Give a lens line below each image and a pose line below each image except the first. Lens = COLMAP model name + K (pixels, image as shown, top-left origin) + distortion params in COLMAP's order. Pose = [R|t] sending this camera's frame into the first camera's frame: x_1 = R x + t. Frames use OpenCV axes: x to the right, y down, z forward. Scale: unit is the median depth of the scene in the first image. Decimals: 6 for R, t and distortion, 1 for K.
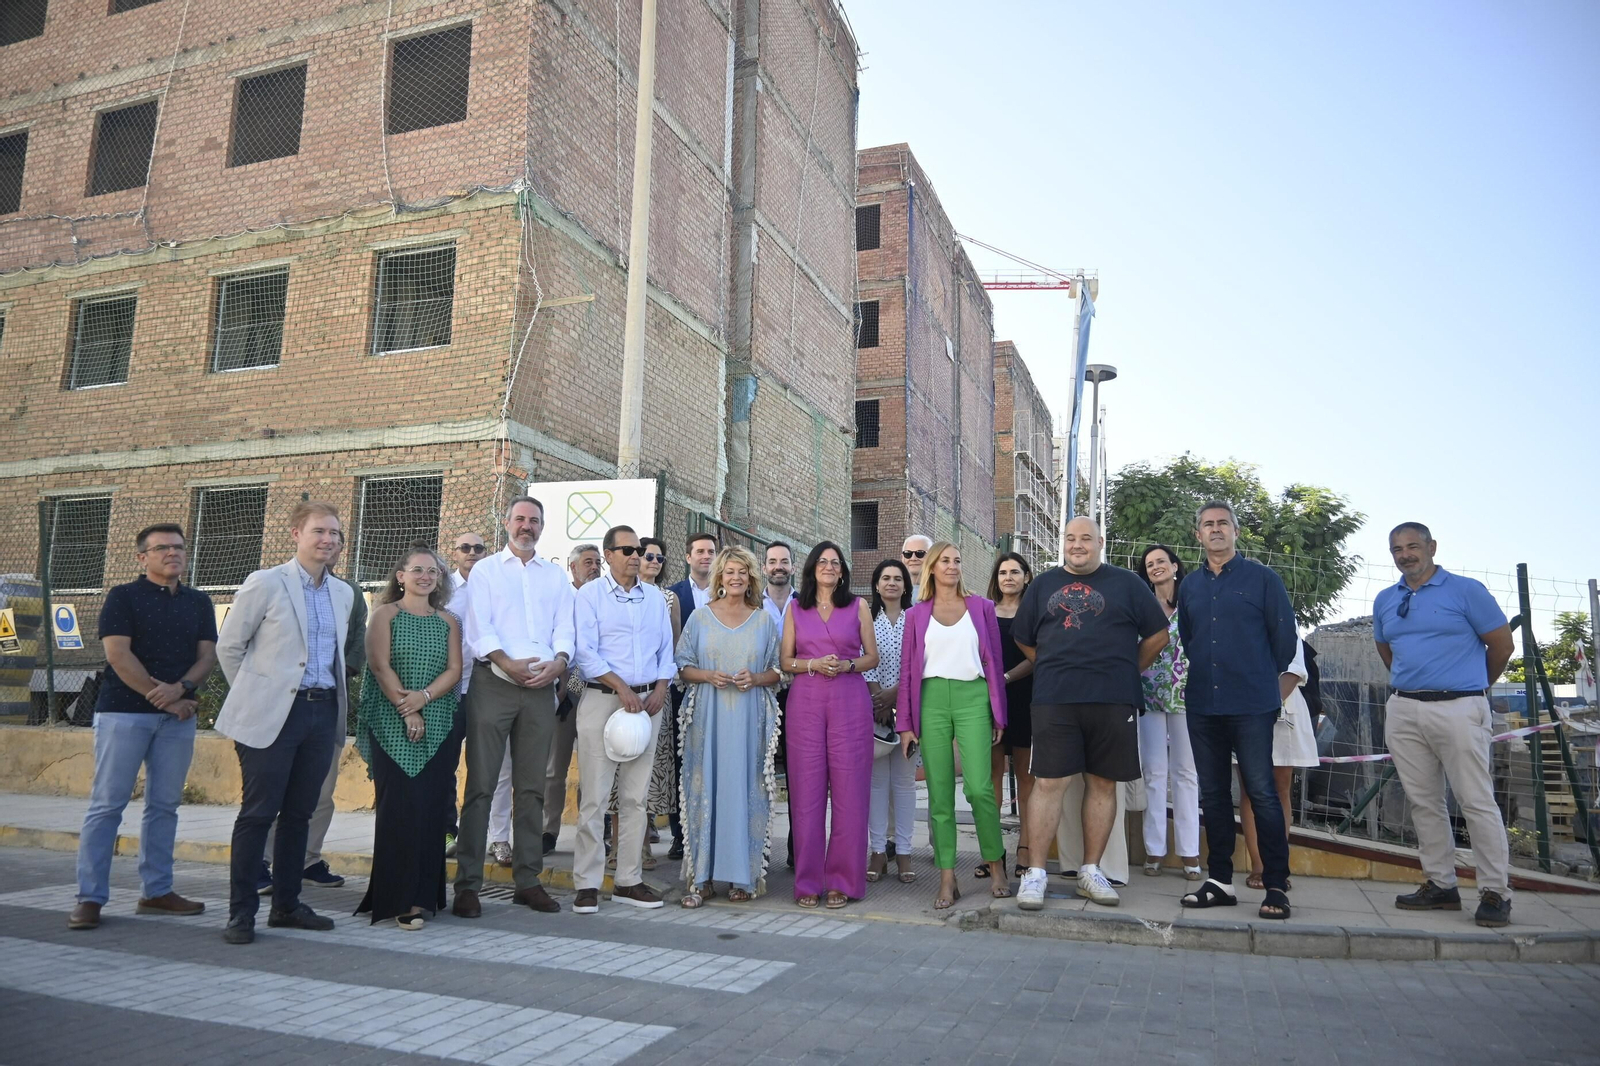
lens RADIAL K [[1115.0, 0, 800.0], [0, 1115.0, 533.0], [0, 0, 1]] dist [0.008890, -0.001364]
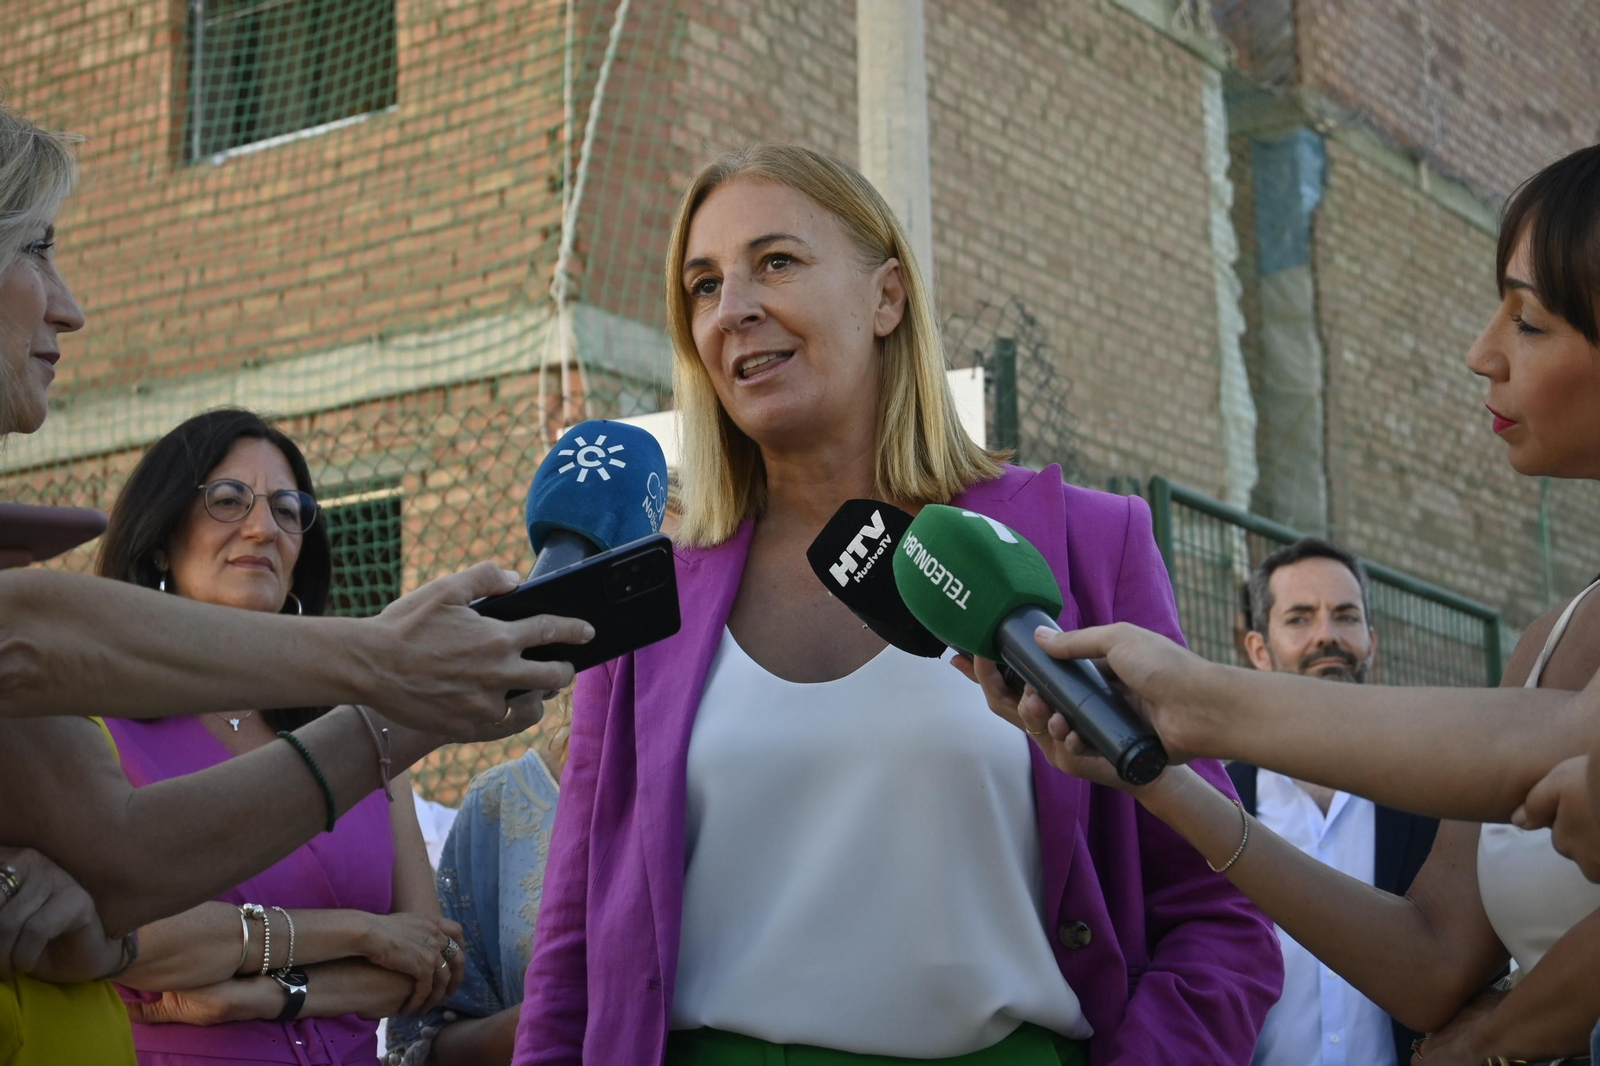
lens RADIAL K [[3111.0, 0, 800.0], [0, 3111.0, 533.0], [0, 0, 1]] dist [-0.016699, -0.118313]
pose [[0.972903, -0.086466, -0.214437, -0.003534], [0.077965, 0.995809, -0.047808, 0.014874], [0.217672, 0.029794, 0.975567, 0.109631]]
